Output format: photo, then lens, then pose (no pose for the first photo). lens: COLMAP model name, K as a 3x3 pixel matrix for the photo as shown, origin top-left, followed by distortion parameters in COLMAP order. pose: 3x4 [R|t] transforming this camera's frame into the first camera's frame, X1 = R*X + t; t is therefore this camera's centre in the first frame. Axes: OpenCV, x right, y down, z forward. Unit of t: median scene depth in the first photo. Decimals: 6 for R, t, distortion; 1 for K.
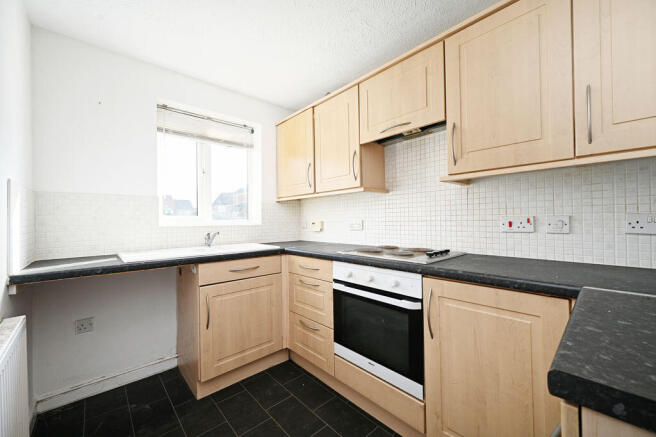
lens RADIAL K [[256.1, 0, 325.8], [0, 256.1, 218.0], [0, 0, 1]] dist [-0.002857, -0.000074]
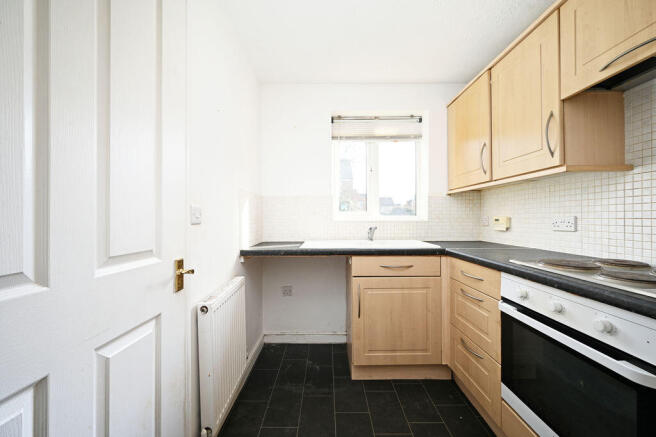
lens RADIAL K [[256.1, 0, 327.6], [0, 256.1, 218.0], [0, 0, 1]] dist [-0.002857, -0.000074]
pose [[0.740689, 0.011120, -0.671756, 0.136065], [0.000948, 0.999845, 0.017596, 0.000541], [0.671848, -0.013670, 0.740563, 0.116951]]
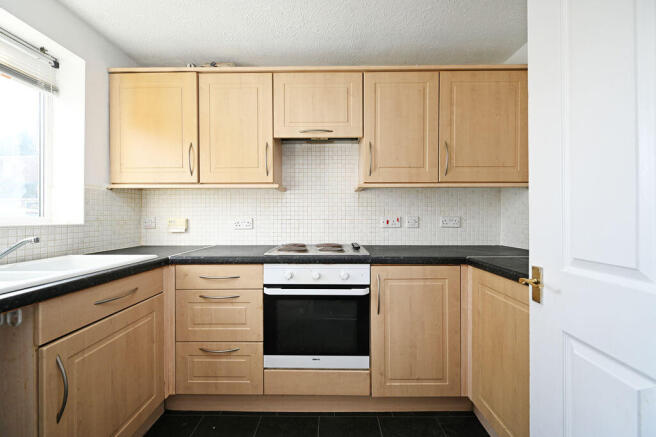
lens RADIAL K [[256.1, 0, 324.8], [0, 256.1, 218.1], [0, 0, 1]] dist [-0.002857, -0.000074]
pose [[0.682132, 0.008867, 0.731175, -0.430456], [-0.013939, 0.999902, 0.000878, 0.004390], [-0.731096, -0.010791, 0.682189, 0.221860]]
